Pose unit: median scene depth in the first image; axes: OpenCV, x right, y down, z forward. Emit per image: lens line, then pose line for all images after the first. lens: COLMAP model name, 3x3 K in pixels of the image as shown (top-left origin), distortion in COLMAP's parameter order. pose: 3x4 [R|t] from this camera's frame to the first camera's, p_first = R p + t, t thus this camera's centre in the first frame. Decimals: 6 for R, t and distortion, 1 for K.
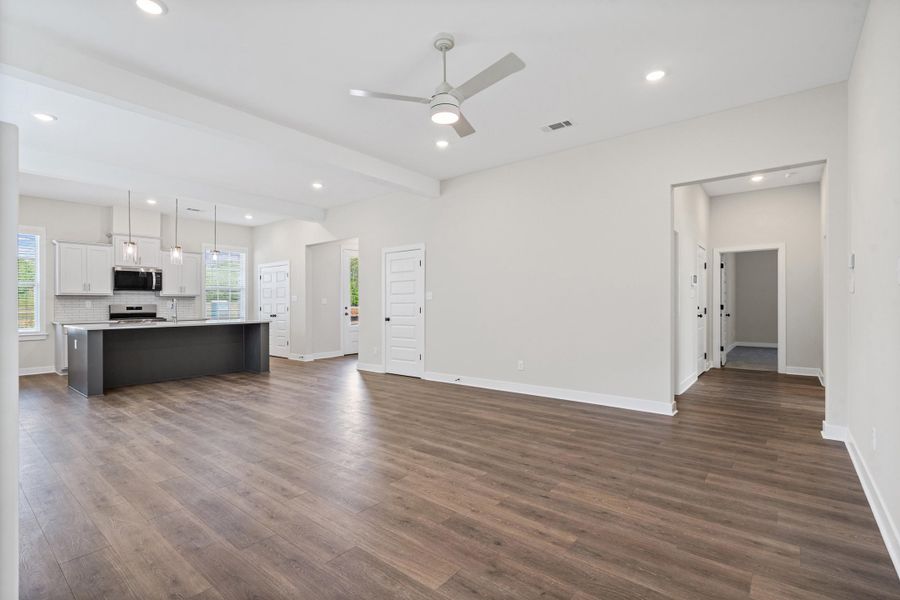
lens RADIAL K [[415.8, 0, 446.6], [0, 415.8, 314.1], [0, 0, 1]] dist [-0.002060, -0.000246]
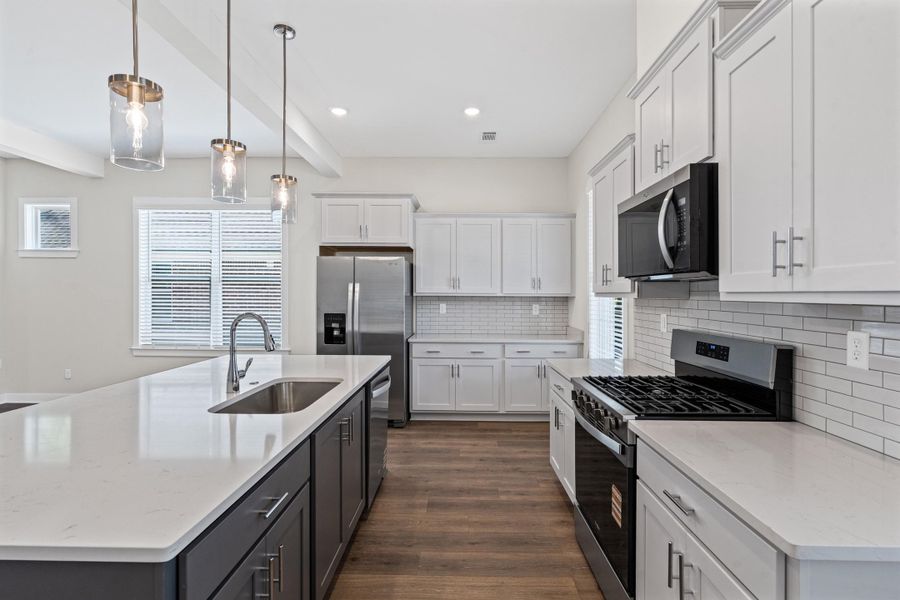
lens RADIAL K [[421.2, 0, 454.1], [0, 421.2, 290.3], [0, 0, 1]] dist [-0.000950, 0.000161]
pose [[-0.791383, -0.000969, -0.611320, -0.587754], [-0.013970, 0.999766, 0.016500, -0.061789], [0.611161, 0.021598, -0.791212, 1.338084]]
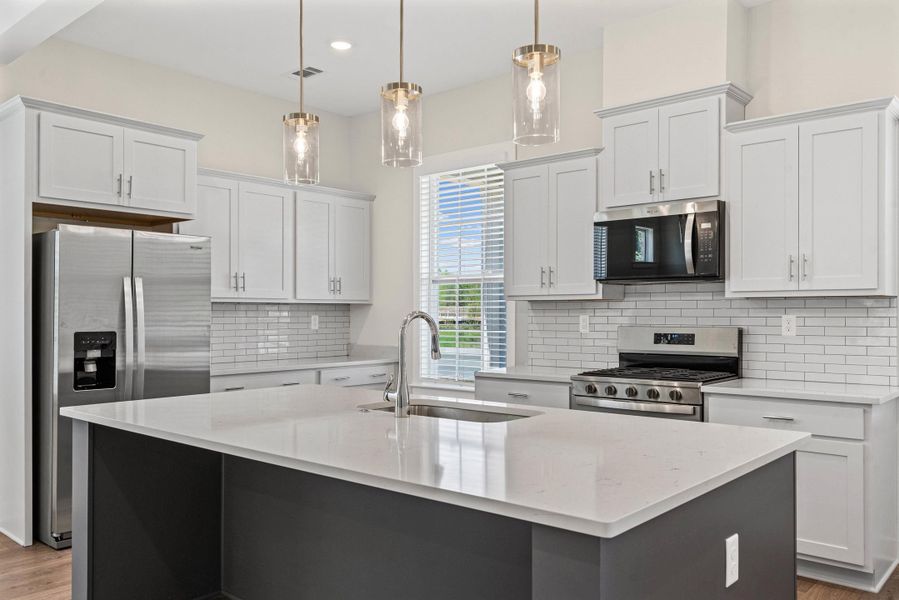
lens RADIAL K [[732.2, 0, 438.3], [0, 732.2, 305.7], [0, 0, 1]] dist [0.009483, 0.006881]
pose [[-0.039420, -0.001184, -0.999222, -0.241041], [-0.023105, 0.999733, -0.000273, -0.041673], [0.998956, 0.023076, -0.039437, 1.026454]]
